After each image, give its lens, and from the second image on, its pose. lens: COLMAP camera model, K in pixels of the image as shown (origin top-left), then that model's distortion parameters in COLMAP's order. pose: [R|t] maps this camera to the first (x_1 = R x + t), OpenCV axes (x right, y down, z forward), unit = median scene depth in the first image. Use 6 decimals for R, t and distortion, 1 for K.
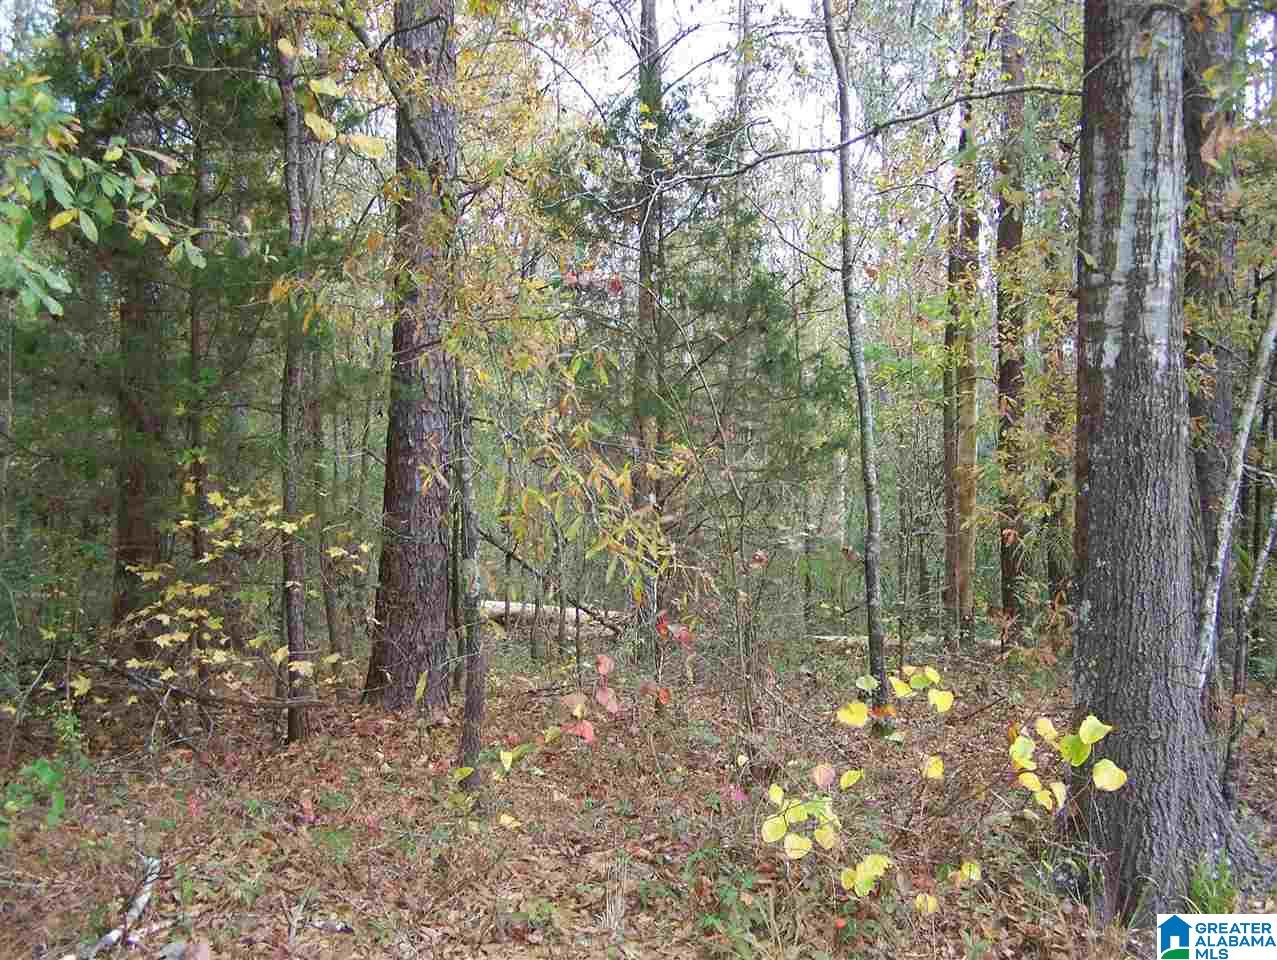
lens RADIAL K [[1441.8, 0, 633.1], [0, 1441.8, 524.5], [0, 0, 1]] dist [-0.204090, 0.384623]
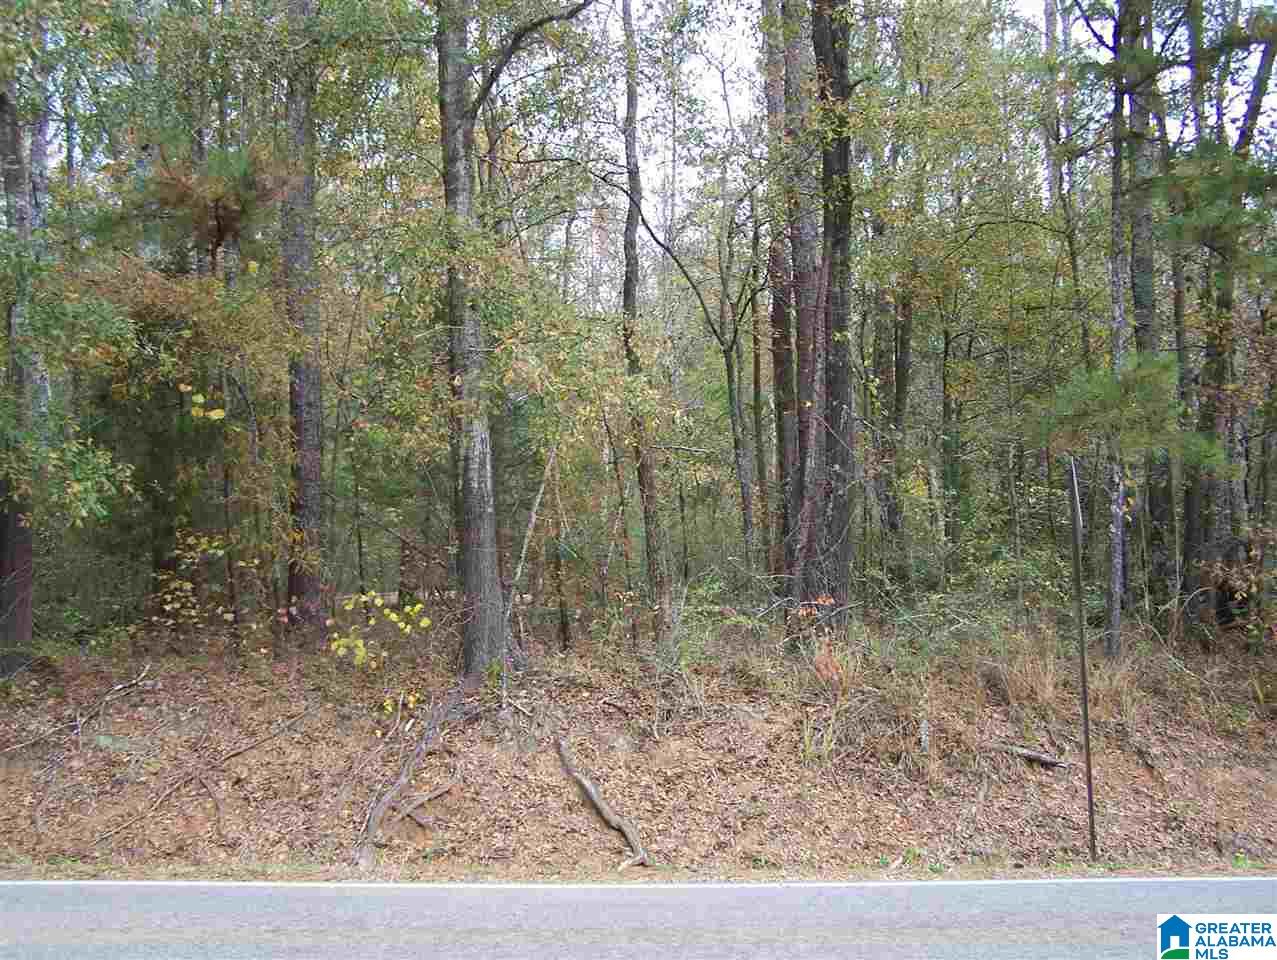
lens RADIAL K [[1441.8, 0, 633.1], [0, 1441.8, 524.5], [0, 0, 1]] dist [-0.204090, 0.384623]
pose [[0.997990, -0.042461, -0.047045, 0.826405], [0.042643, 0.999086, 0.002860, -0.032617], [0.046881, -0.004860, 0.998889, -1.916835]]
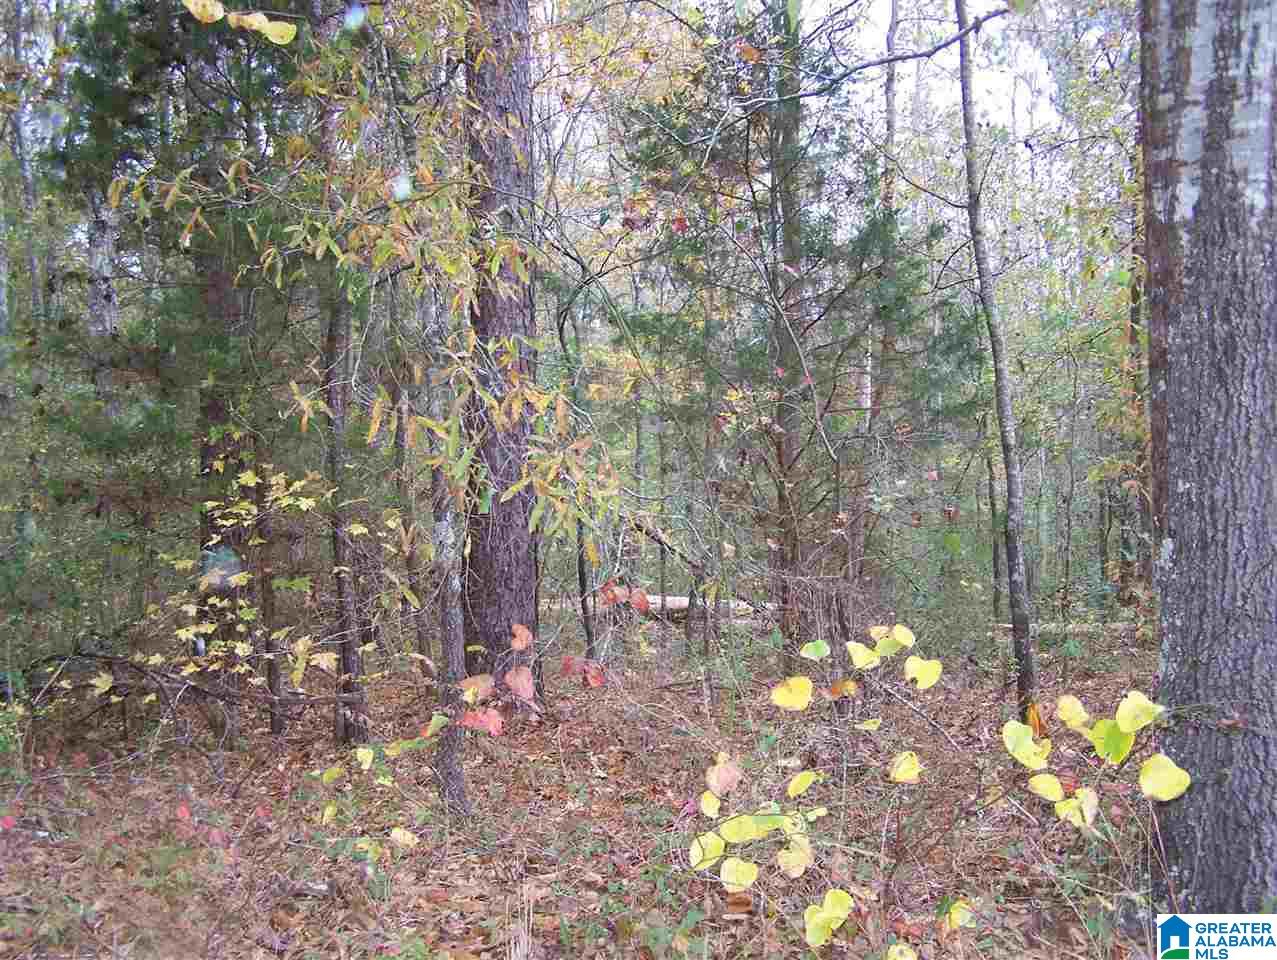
lens RADIAL K [[1441.8, 0, 633.1], [0, 1441.8, 524.5], [0, 0, 1]] dist [-0.204090, 0.384623]
pose [[0.988744, -0.030488, -0.146478, 0.156334], [0.030405, 0.999534, -0.002804, 0.040787], [0.146495, -0.001681, 0.989210, 0.237788]]
